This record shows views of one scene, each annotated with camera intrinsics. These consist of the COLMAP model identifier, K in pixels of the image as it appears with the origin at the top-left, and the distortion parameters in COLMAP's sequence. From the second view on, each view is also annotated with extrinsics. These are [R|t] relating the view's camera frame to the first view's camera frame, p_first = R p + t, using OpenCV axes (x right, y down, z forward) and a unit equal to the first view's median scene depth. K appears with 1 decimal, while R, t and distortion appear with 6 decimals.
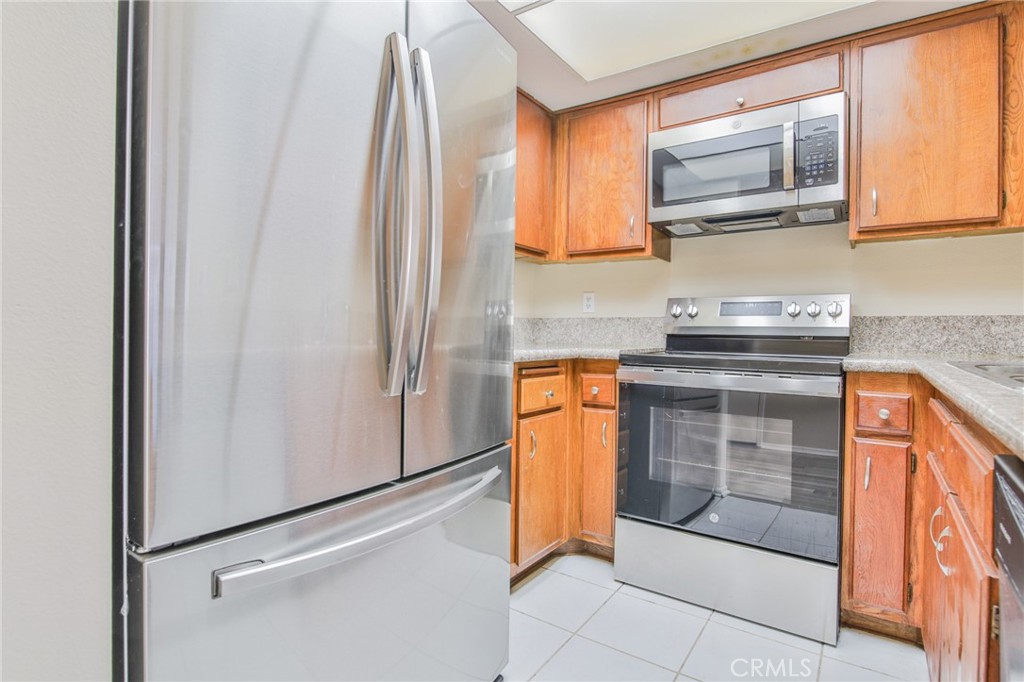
lens RADIAL K [[516.4, 0, 512.0], [0, 516.4, 334.5], [0, 0, 1]] dist [0.013916, -0.018499]
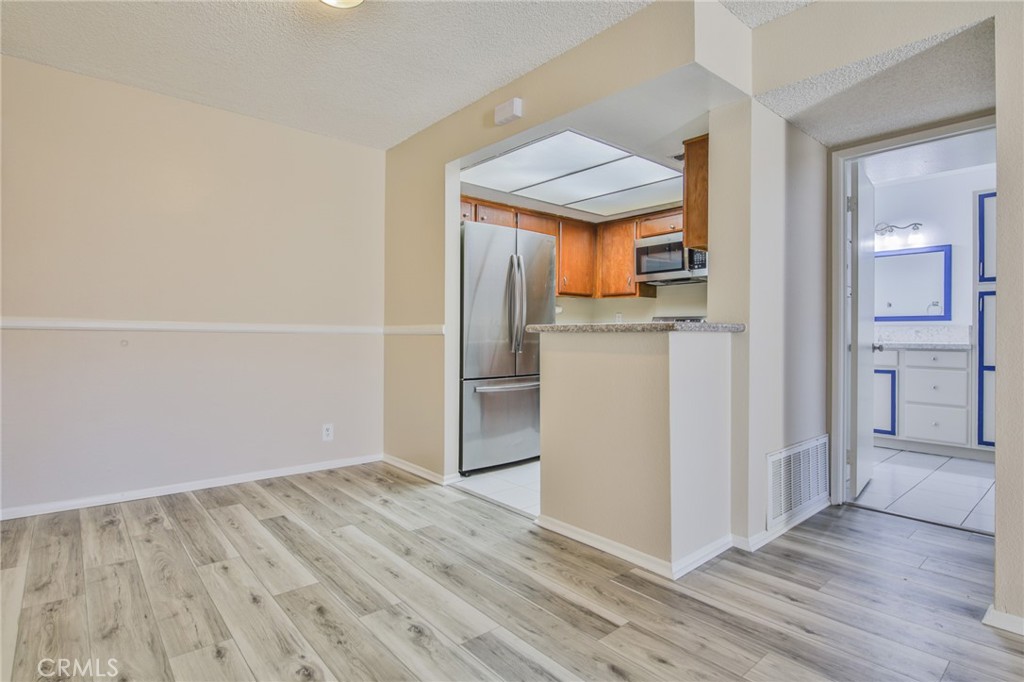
lens RADIAL K [[516.4, 0, 512.0], [0, 516.4, 334.5], [0, 0, 1]] dist [0.013916, -0.018499]
pose [[0.966930, -0.005710, -0.254977, 0.373193], [0.004331, 0.999973, -0.005967, 0.006672], [0.255004, 0.004665, 0.966929, -1.355272]]
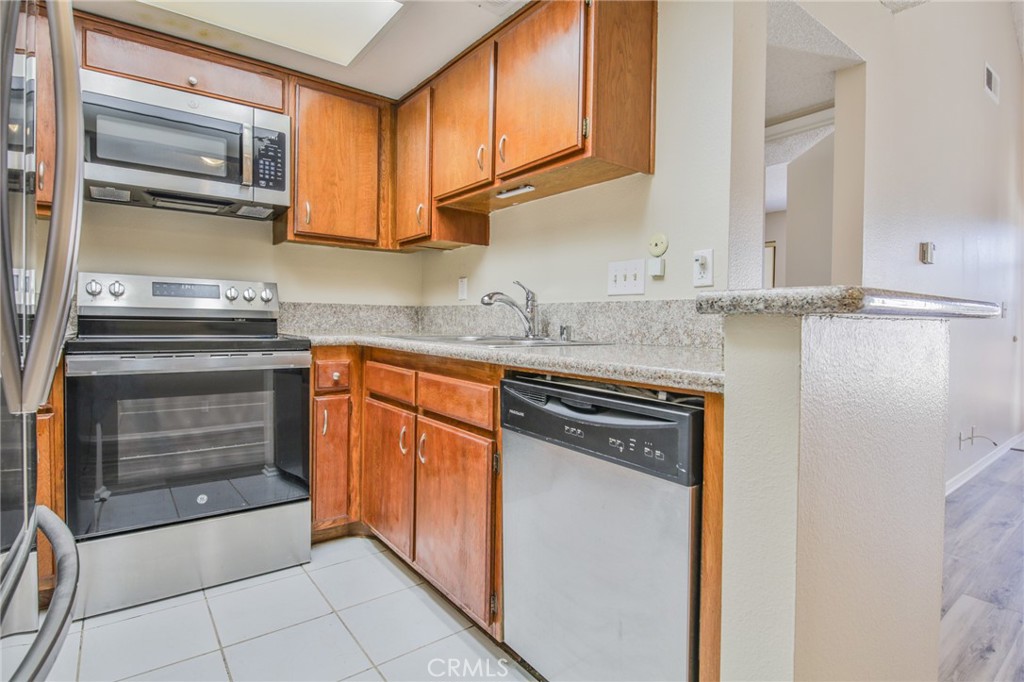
lens RADIAL K [[516.4, 0, 512.0], [0, 516.4, 334.5], [0, 0, 1]] dist [0.013916, -0.018499]
pose [[0.314347, -0.029877, 0.948838, -0.347107], [-0.006118, 0.999420, 0.033497, -0.002778], [-0.949288, -0.016335, 0.313982, 0.112626]]
